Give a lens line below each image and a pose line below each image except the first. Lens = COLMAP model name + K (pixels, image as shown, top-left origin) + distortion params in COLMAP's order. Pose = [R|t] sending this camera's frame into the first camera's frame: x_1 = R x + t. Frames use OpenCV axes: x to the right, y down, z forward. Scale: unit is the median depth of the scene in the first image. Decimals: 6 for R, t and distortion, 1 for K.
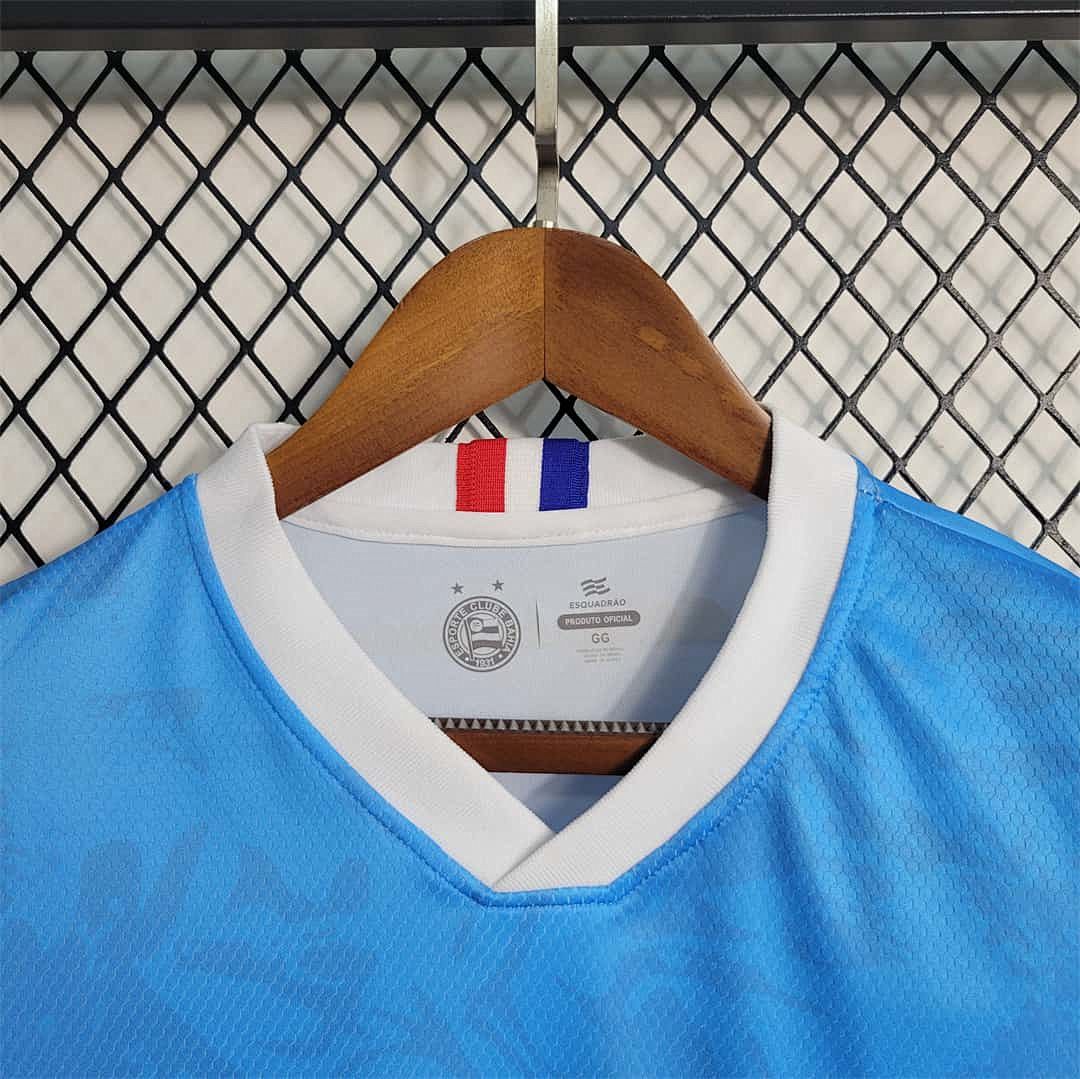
lens RADIAL K [[1004.5, 0, 540.0], [0, 1004.5, 539.5], [0, 0, 1]] dist [-0.007976, -0.004257]
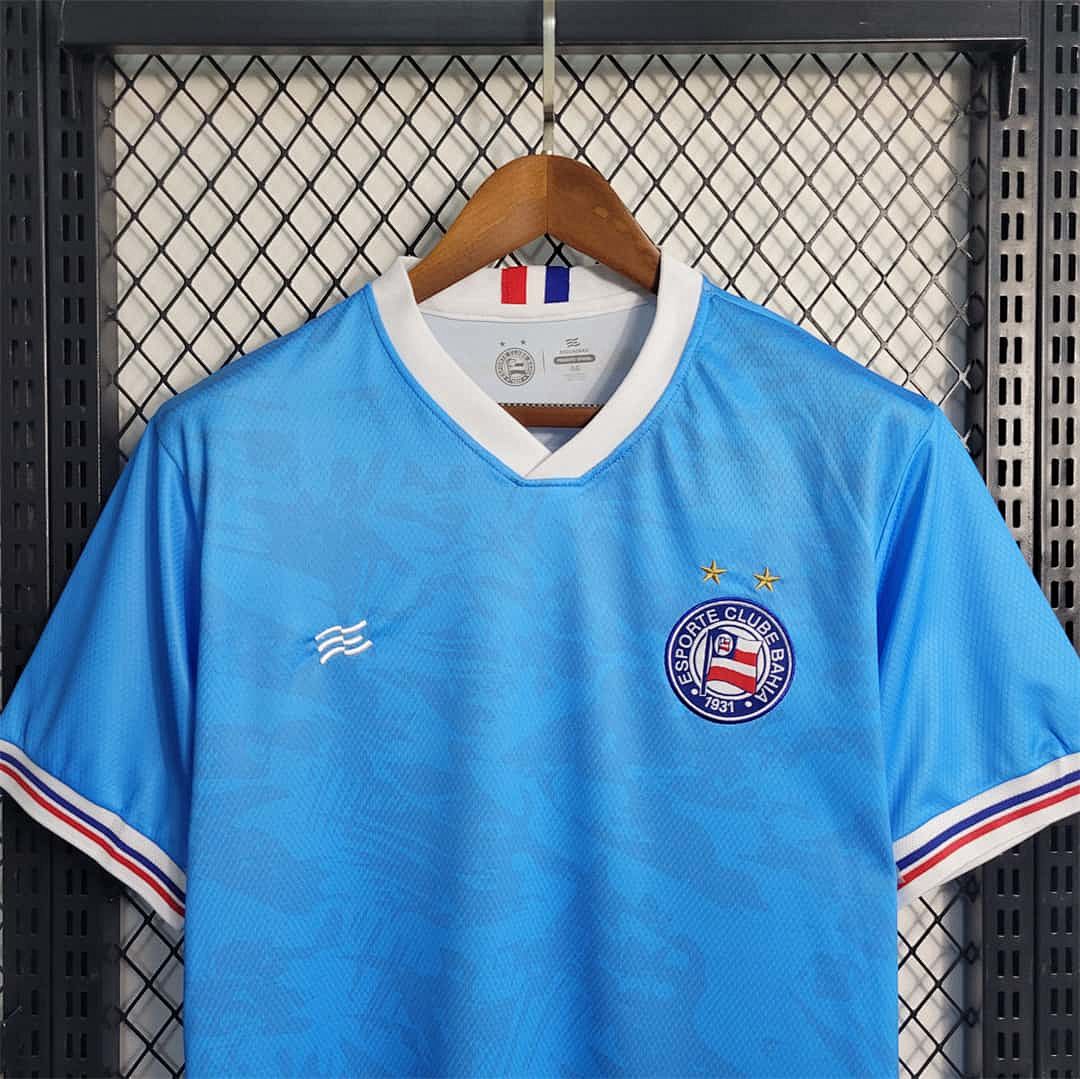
lens RADIAL K [[1004.5, 0, 540.0], [0, 1004.5, 539.5], [0, 0, 1]] dist [-0.007976, -0.004257]
pose [[0.999697, -0.005579, 0.023962, -0.054201], [0.002910, 0.993930, 0.109976, 0.198823], [-0.024430, -0.109873, 0.993645, -0.922198]]
